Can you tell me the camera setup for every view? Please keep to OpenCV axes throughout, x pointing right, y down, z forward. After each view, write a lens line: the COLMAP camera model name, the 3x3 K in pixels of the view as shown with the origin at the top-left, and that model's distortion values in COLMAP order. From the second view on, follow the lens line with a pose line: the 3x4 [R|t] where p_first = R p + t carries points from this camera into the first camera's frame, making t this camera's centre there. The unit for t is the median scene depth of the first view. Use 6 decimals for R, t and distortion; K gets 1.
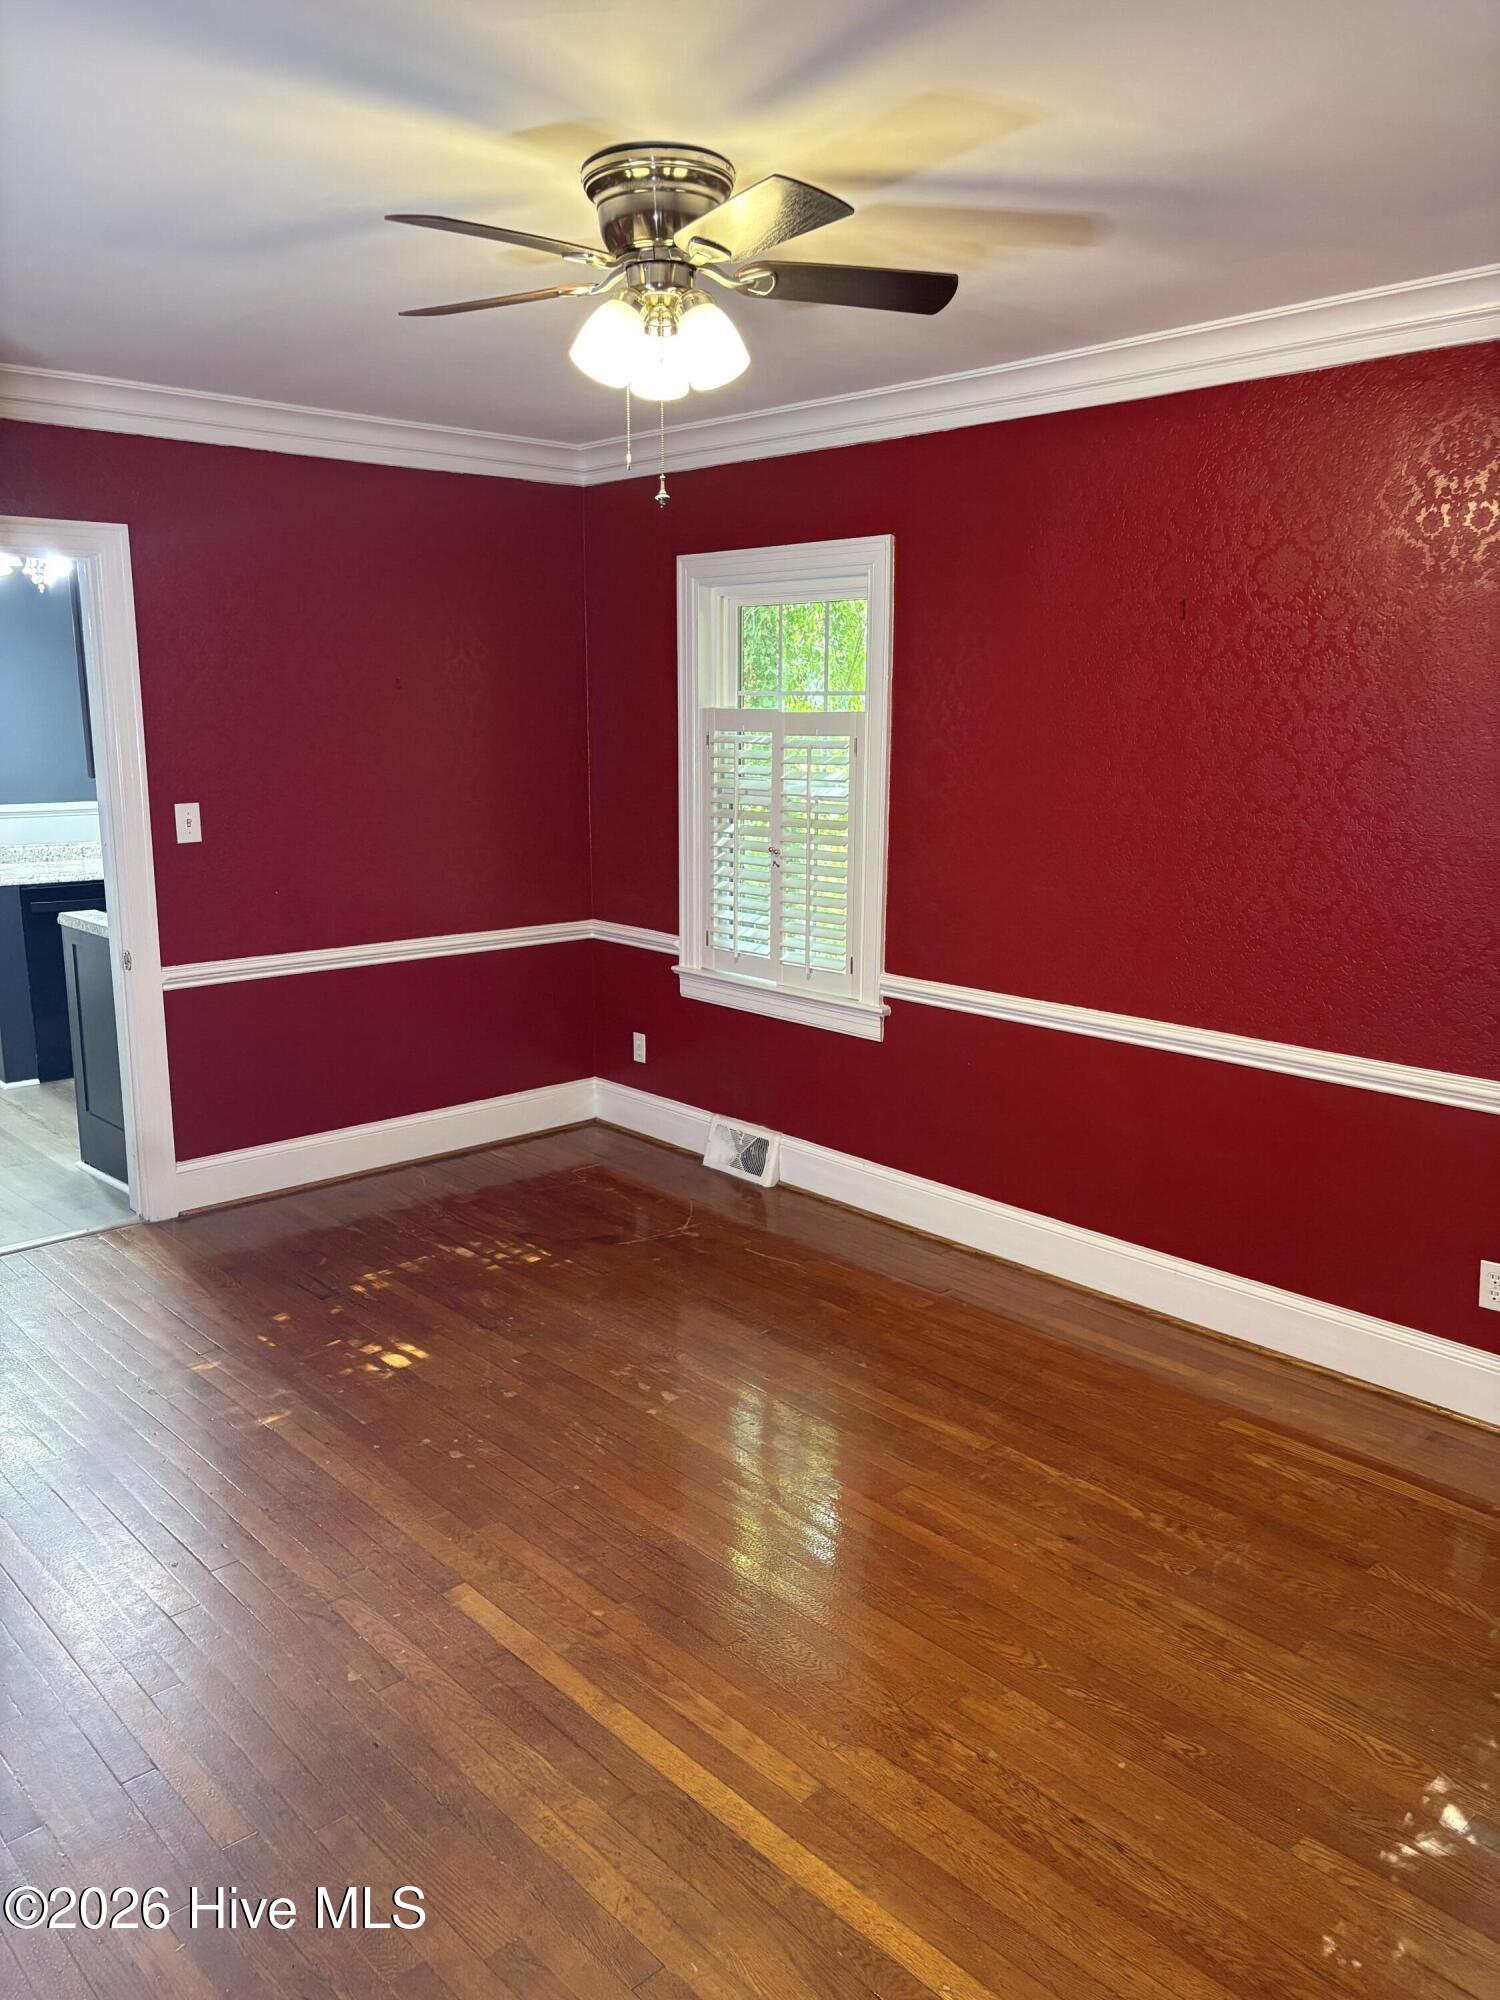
lens RADIAL K [[1529.2, 0, 744.5], [0, 1529.2, 995.4], [0, 0, 1]] dist [0.052177, -0.002330]
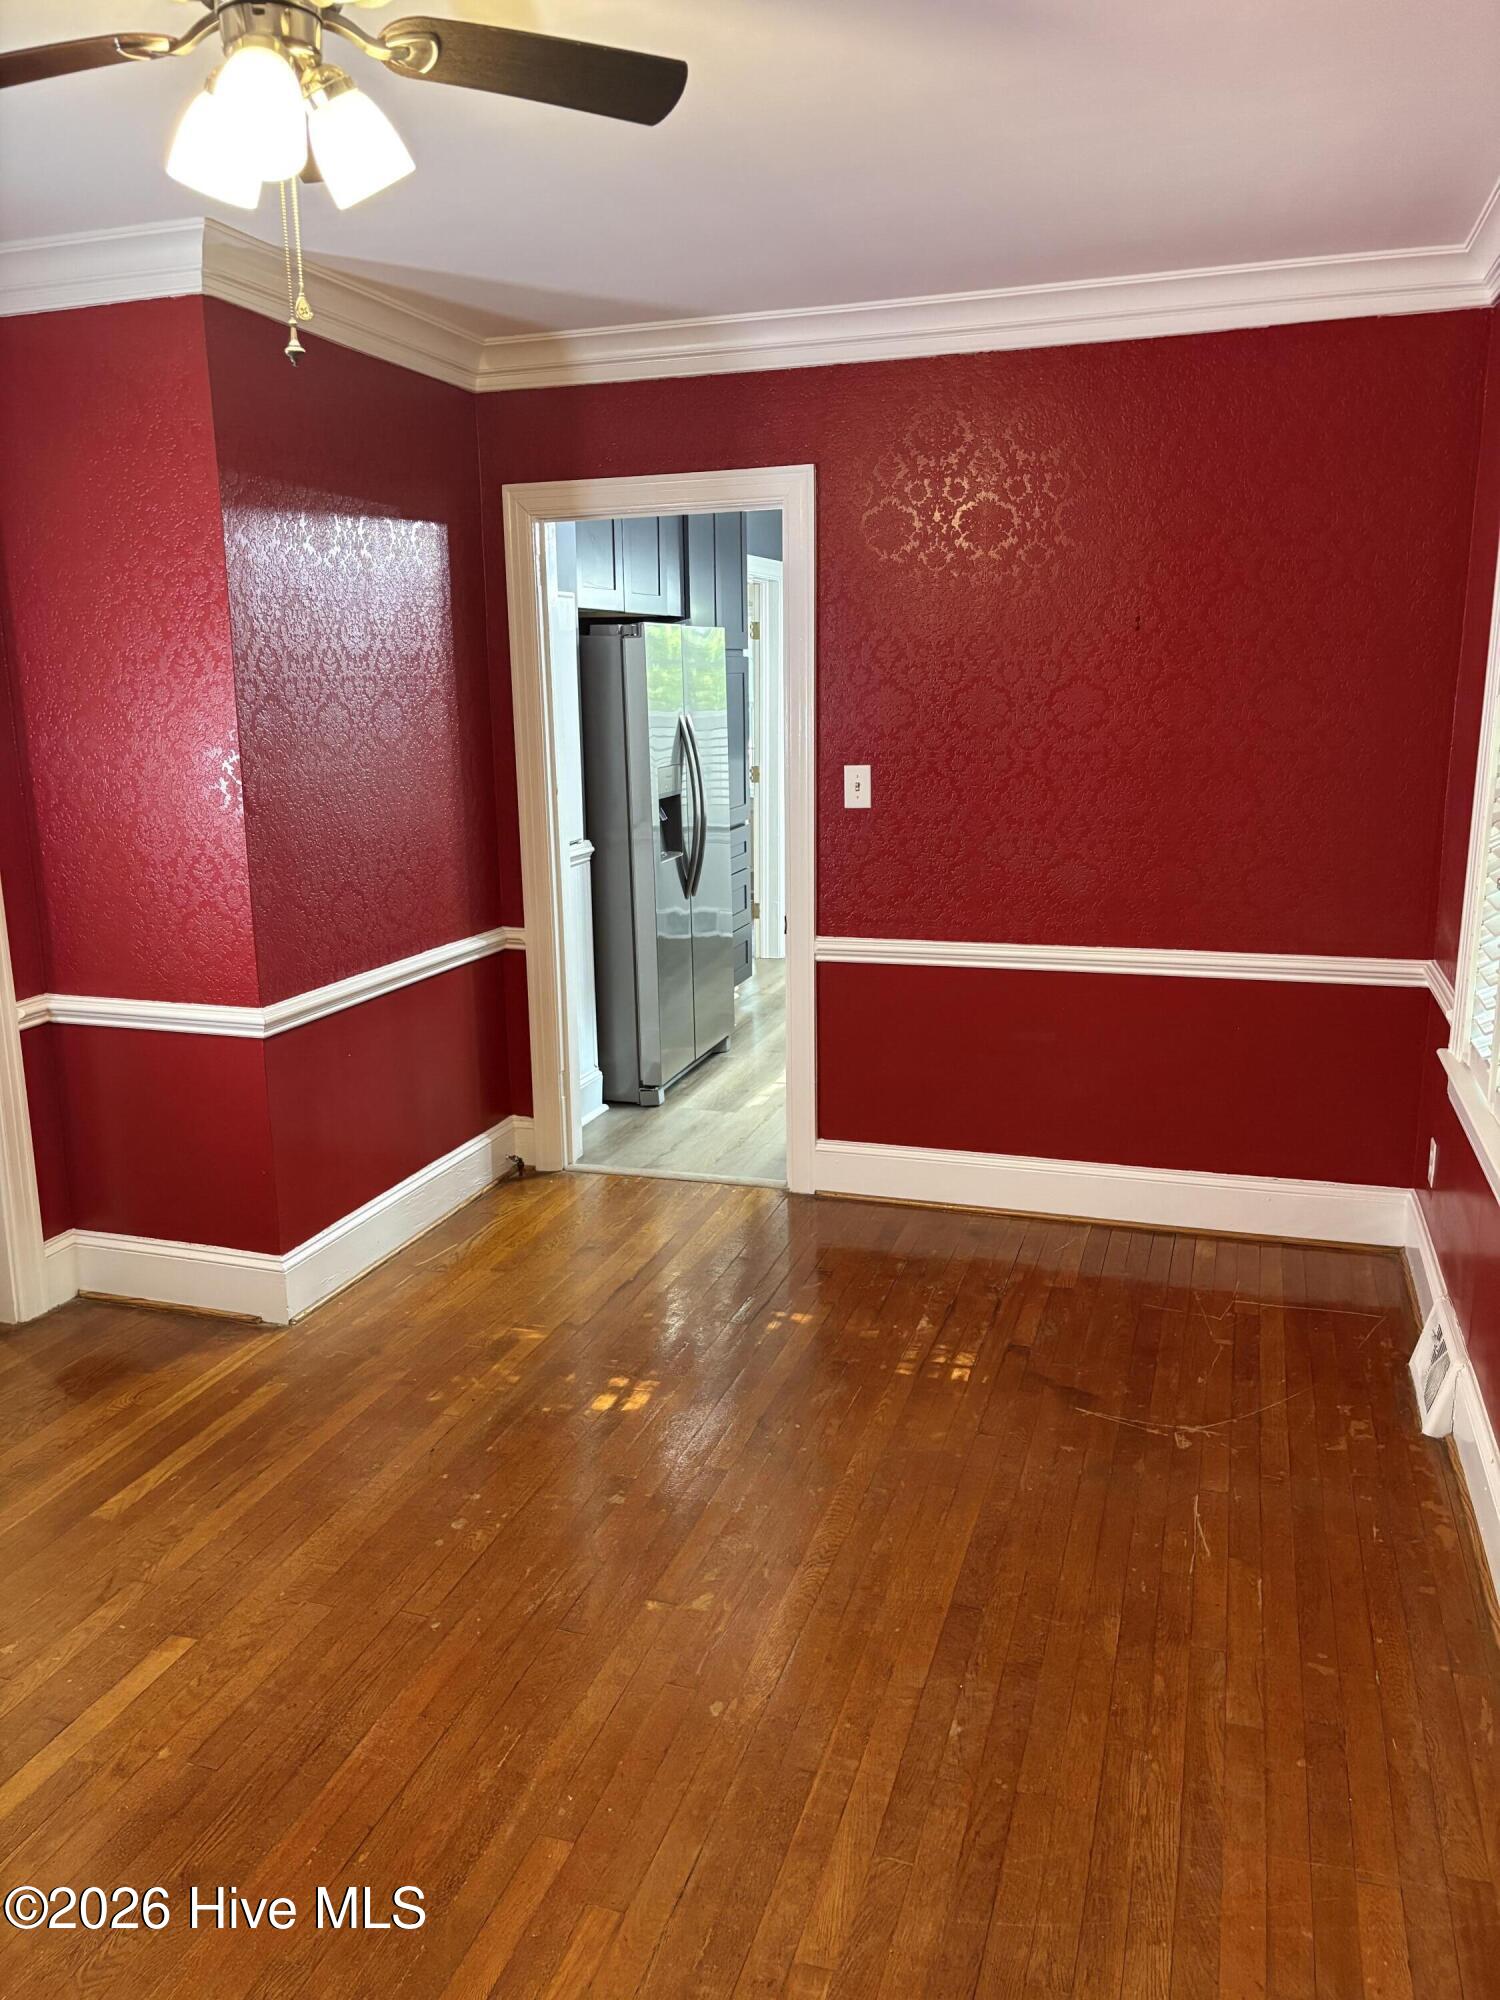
lens RADIAL K [[1529.2, 0, 743.9], [0, 1529.2, 1008.0], [0, 0, 1]] dist [0.052177, -0.002330]
pose [[0.489855, 0.186964, -0.851520, 0.414470], [-0.149730, 0.980263, 0.129096, -0.089856], [0.858850, 0.064259, 0.508181, 0.480726]]
